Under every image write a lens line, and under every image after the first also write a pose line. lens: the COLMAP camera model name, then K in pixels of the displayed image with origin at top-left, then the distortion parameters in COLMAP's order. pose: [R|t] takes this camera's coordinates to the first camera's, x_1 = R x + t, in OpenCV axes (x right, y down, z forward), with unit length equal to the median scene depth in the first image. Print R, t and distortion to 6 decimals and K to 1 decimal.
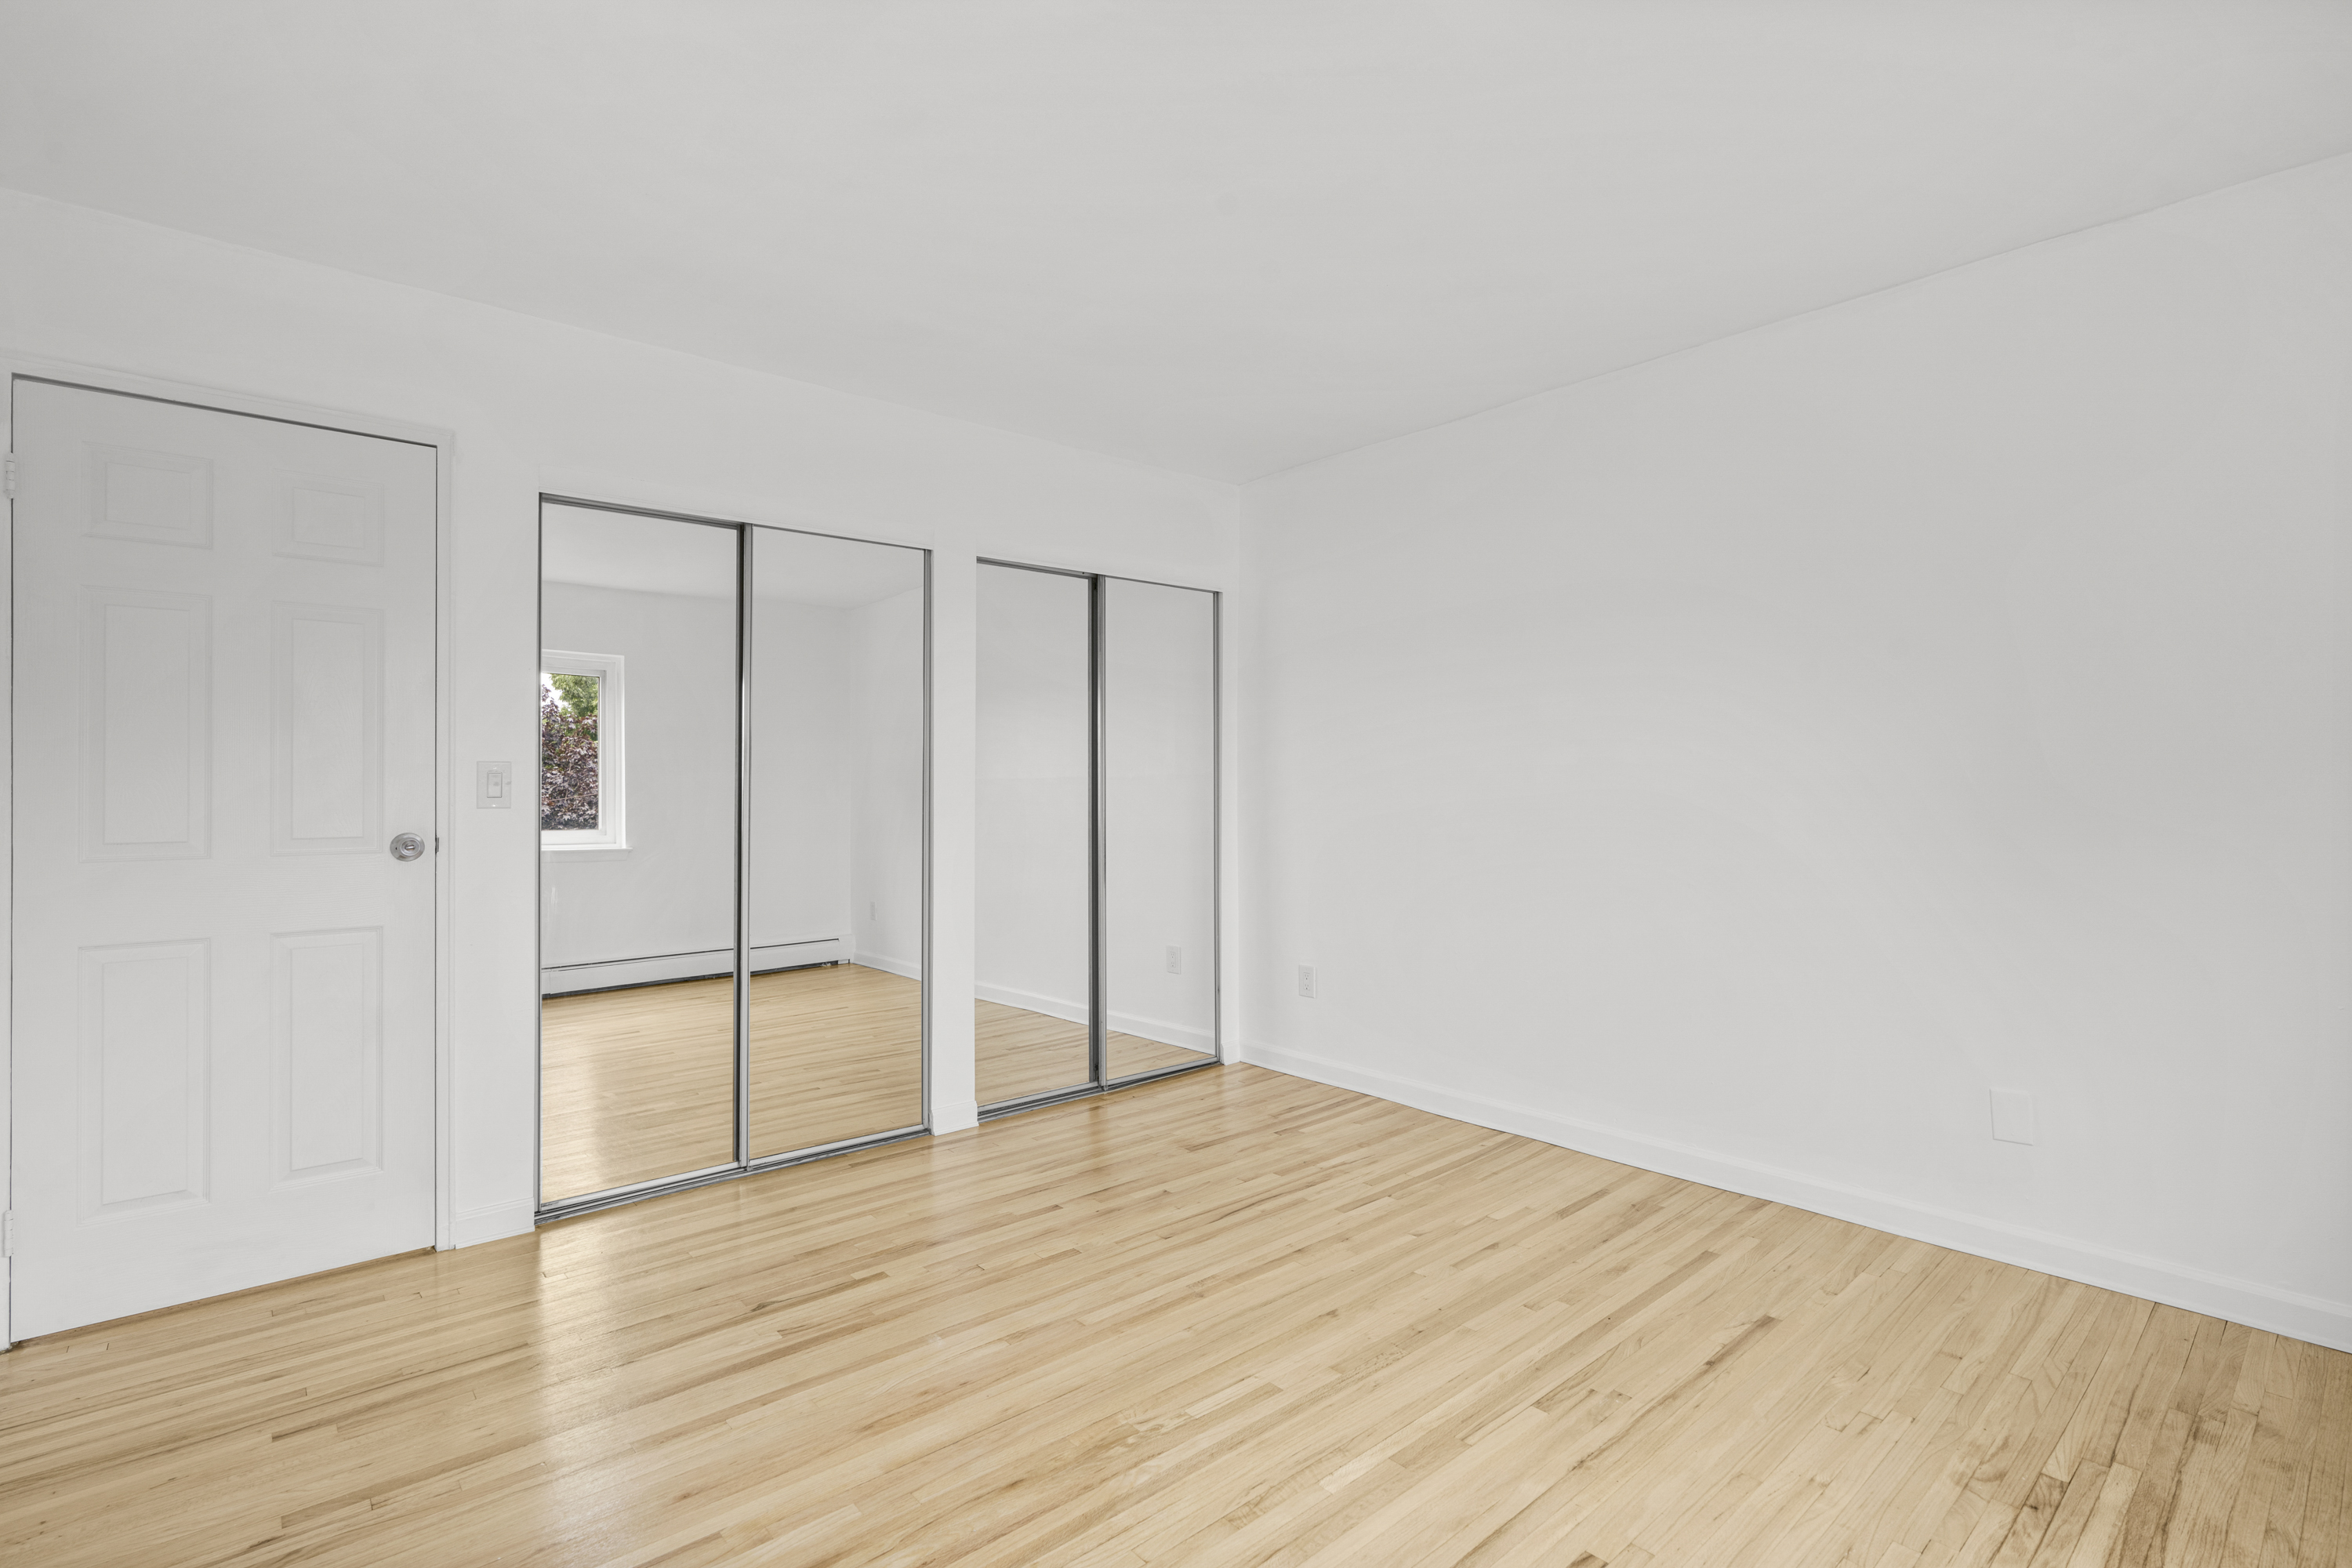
lens RADIAL K [[1084.9, 0, 1158.5], [0, 1084.9, 775.1], [0, 0, 1]] dist [0.007661, -0.004780]
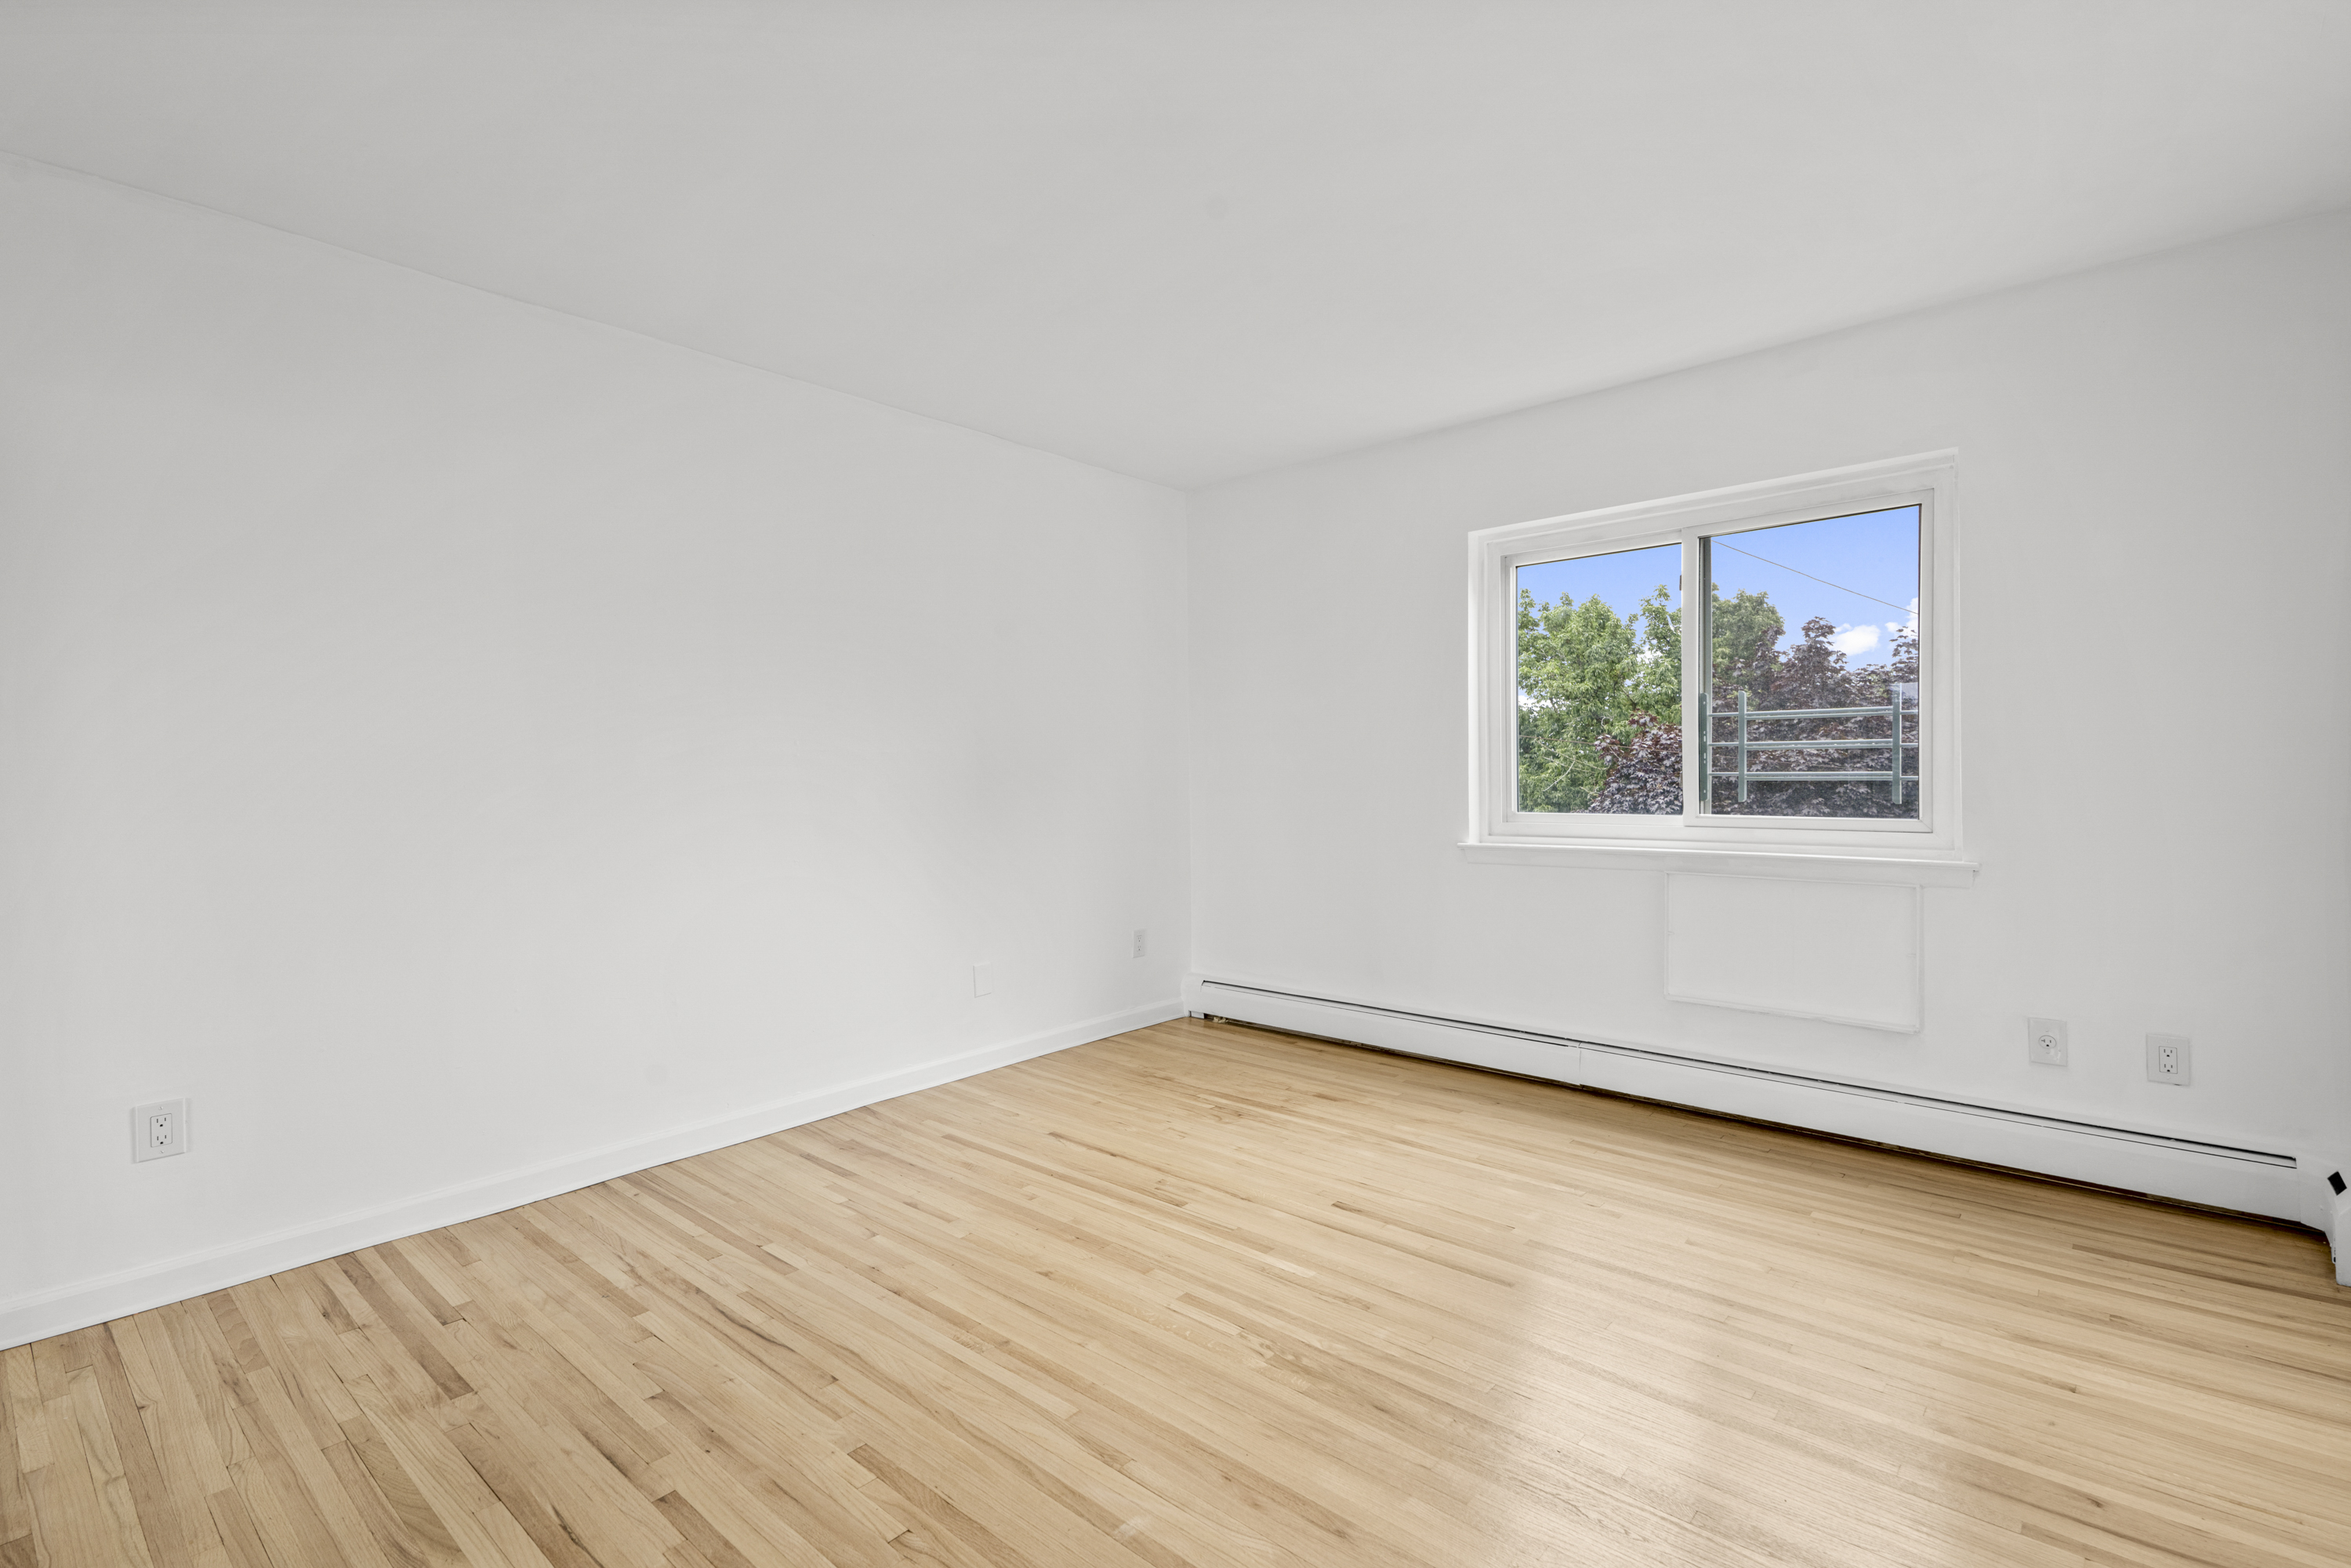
lens RADIAL K [[1084.5, 0, 1157.1], [0, 1084.5, 783.9], [0, 0, 1]] dist [0.007661, -0.004780]
pose [[-0.128511, -0.004907, 0.991696, -0.764892], [0.009828, 0.999932, 0.006221, 0.021317], [-0.991659, 0.010546, -0.128454, 0.894006]]
